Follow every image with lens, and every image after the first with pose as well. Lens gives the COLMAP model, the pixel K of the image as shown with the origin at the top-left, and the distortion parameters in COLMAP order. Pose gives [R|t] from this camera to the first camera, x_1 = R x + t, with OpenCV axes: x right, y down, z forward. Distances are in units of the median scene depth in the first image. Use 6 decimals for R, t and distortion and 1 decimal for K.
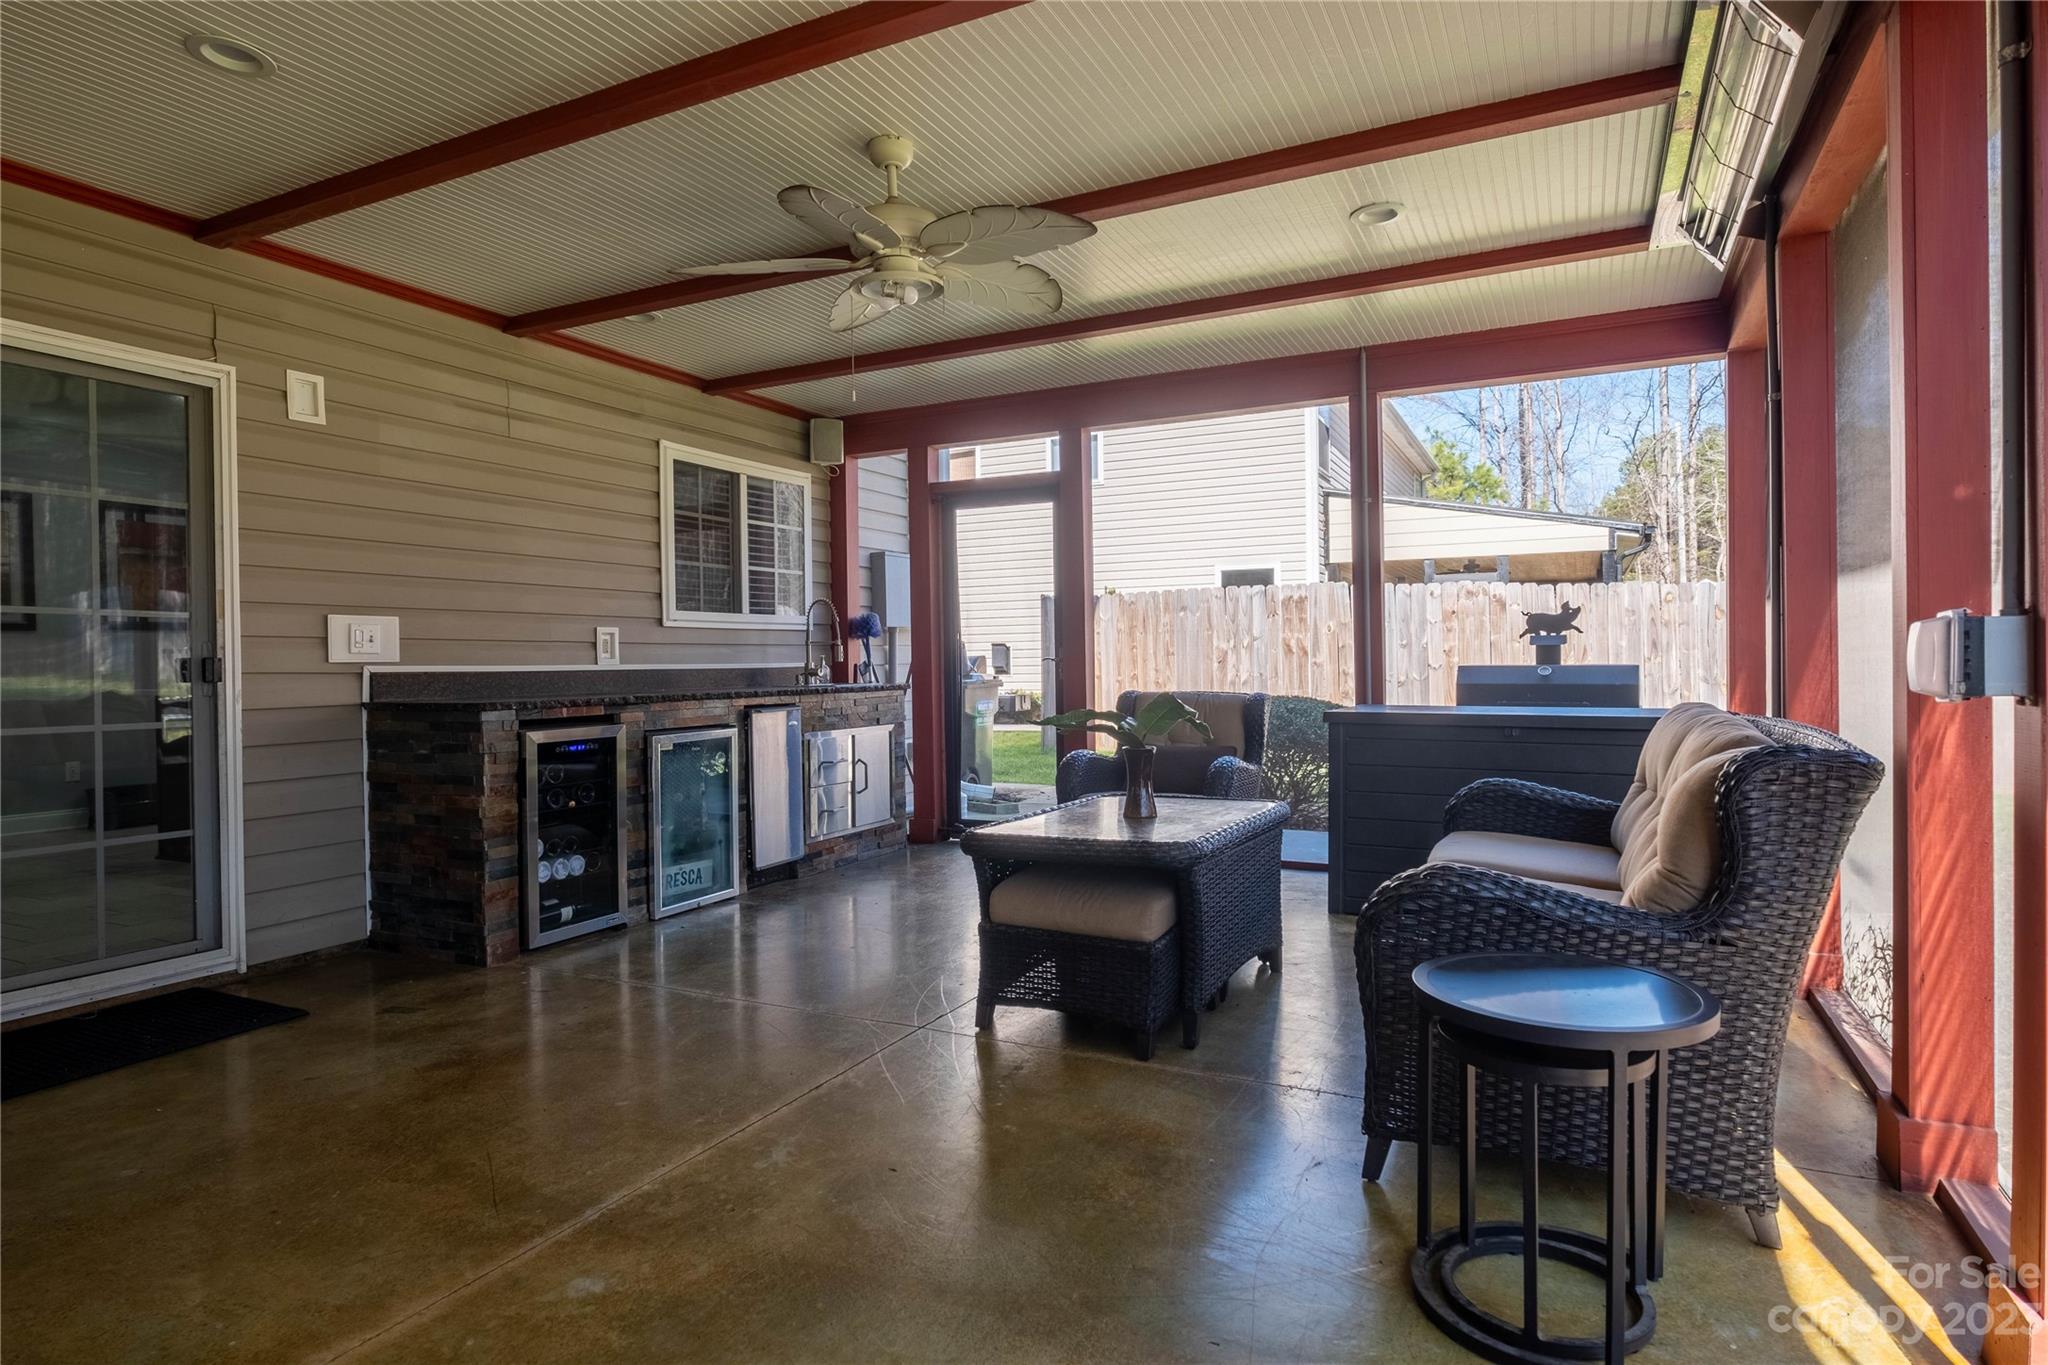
lens RADIAL K [[1137.3, 0, 1021.0], [0, 1137.3, 673.8], [0, 0, 1]] dist [0.000175, 0.000016]
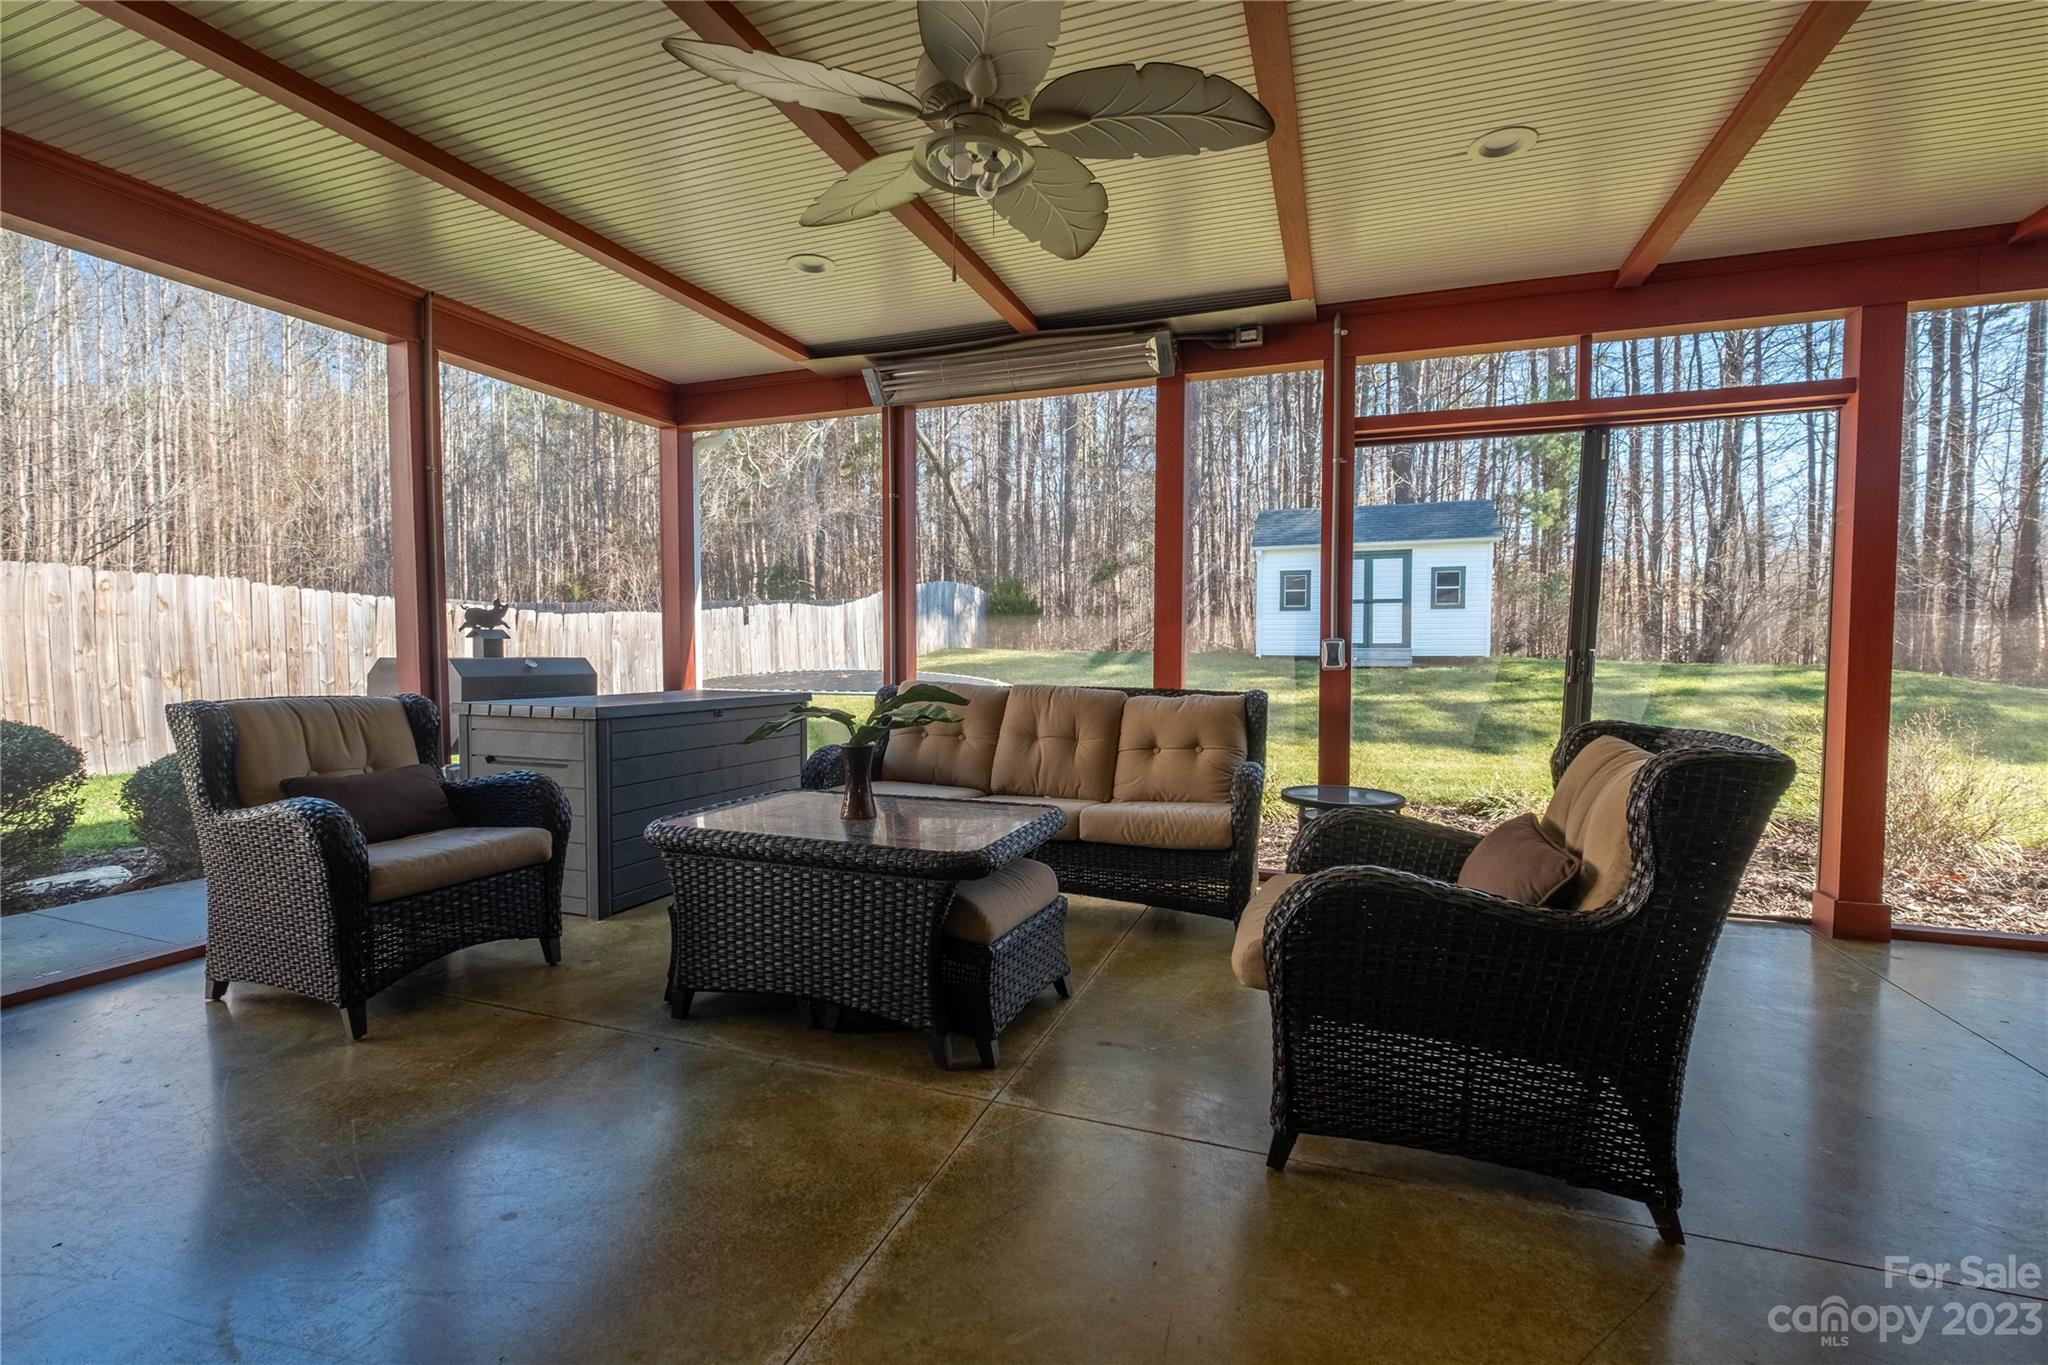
lens RADIAL K [[897.6, 0, 1021.2], [0, 897.6, 681.9], [0, 0, 1]] dist [-0.000005, -0.000062]
pose [[-0.103862, -0.030911, 0.994111, -0.236824], [0.012411, 0.999399, 0.032372, -0.003324], [-0.994514, 0.015700, -0.103416, 0.338046]]
